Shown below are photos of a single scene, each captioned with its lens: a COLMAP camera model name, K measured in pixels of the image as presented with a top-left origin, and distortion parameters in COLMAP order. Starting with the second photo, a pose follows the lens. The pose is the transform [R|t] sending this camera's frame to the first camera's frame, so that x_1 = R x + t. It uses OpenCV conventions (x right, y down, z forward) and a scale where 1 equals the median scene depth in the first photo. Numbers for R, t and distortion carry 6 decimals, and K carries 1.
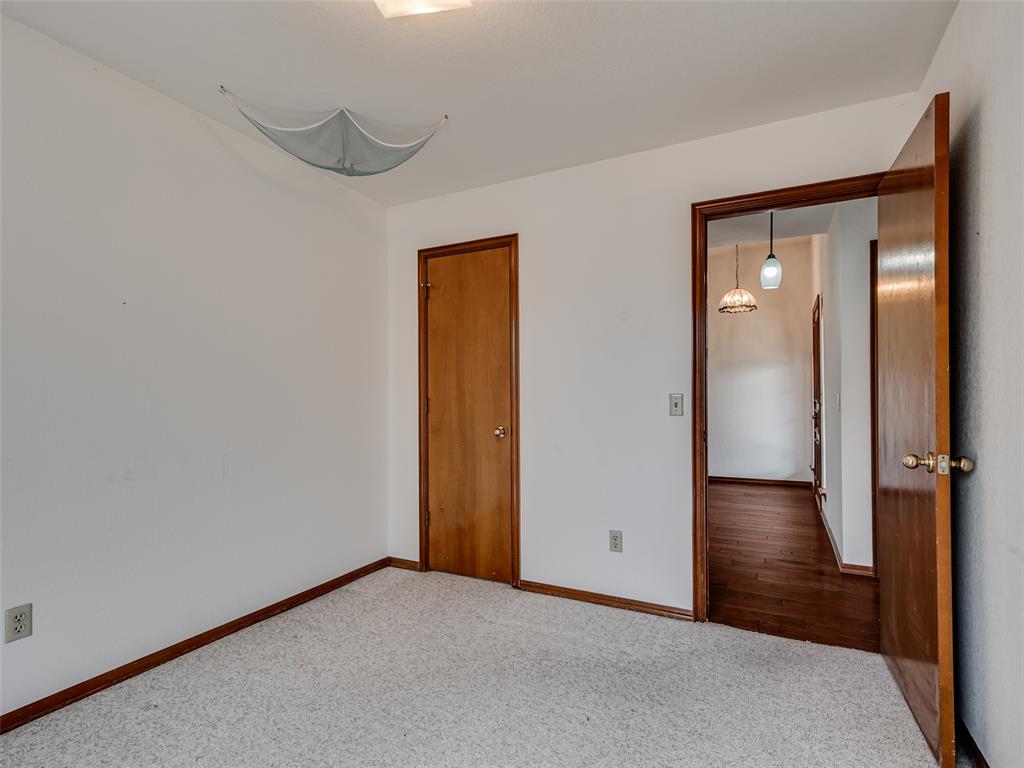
lens RADIAL K [[509.6, 0, 515.4], [0, 509.6, 392.2], [0, 0, 1]] dist [0.003073, -0.000204]
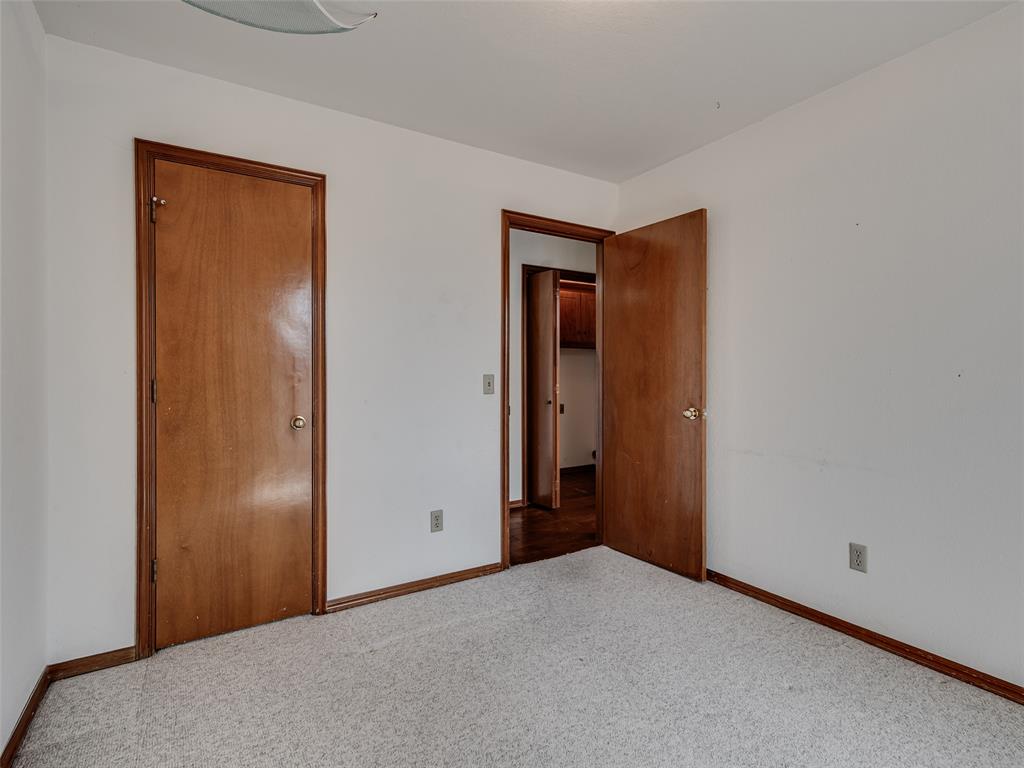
lens RADIAL K [[514.3, 0, 512.2], [0, 514.3, 377.3], [0, 0, 1]] dist [0.001564, -0.000126]
pose [[0.513796, -0.001386, 0.857911, -0.521505], [-0.003860, 0.999985, 0.003927, 0.004349], [-0.857904, -0.005329, 0.513783, 0.310396]]
